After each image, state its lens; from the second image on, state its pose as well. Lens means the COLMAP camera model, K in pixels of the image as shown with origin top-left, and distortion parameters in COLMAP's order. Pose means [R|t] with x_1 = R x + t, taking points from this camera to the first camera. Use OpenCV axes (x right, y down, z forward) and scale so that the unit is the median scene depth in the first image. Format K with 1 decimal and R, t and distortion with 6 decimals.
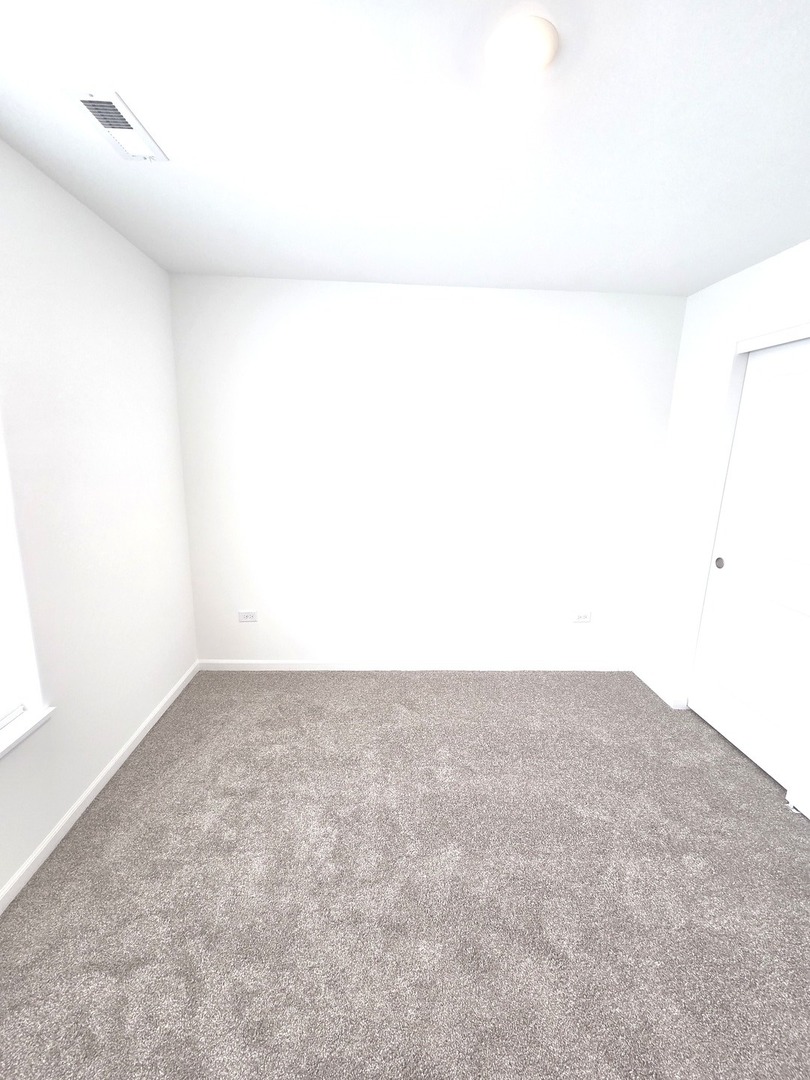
lens RADIAL K [[442.8, 0, 404.6], [0, 442.8, 539.9], [0, 0, 1]] dist [-0.000347, 0.001952]
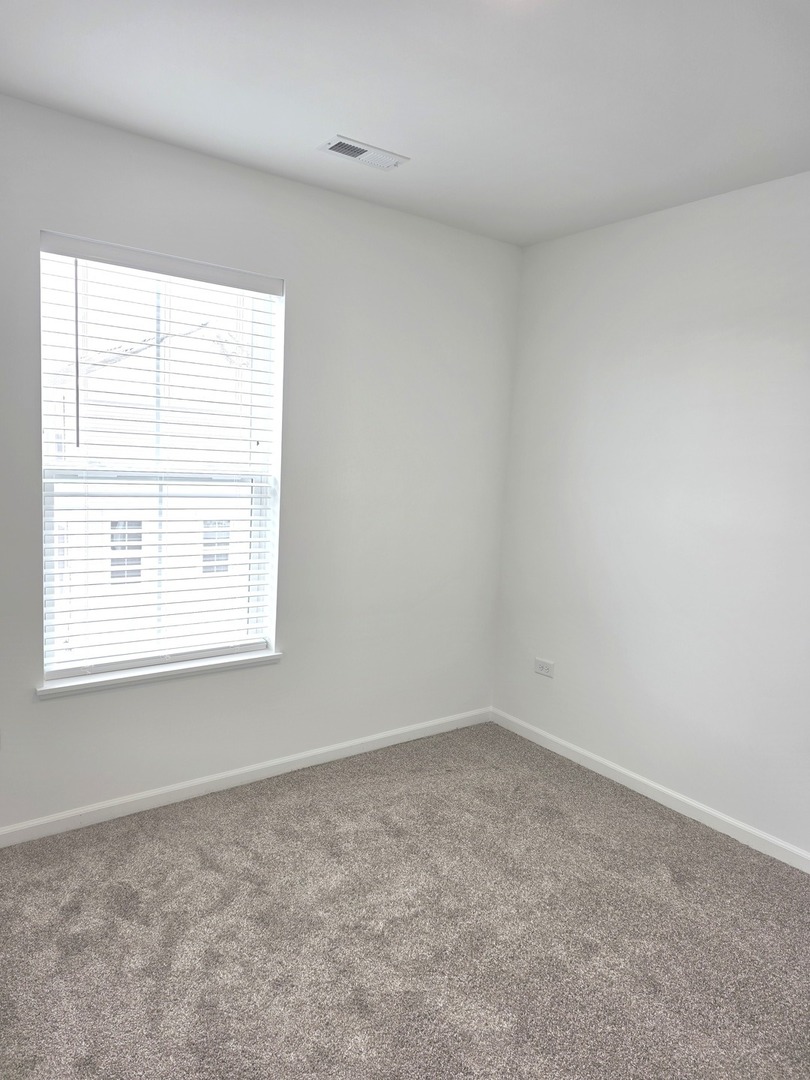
lens RADIAL K [[719.3, 0, 402.4], [0, 719.3, 540.2], [0, 0, 1]] dist [0.060647, -0.014690]
pose [[0.567204, 0.110644, -0.816112, 0.825573], [-0.208817, 0.977874, -0.012554, 0.047873], [0.796665, 0.177539, 0.577758, 0.119725]]
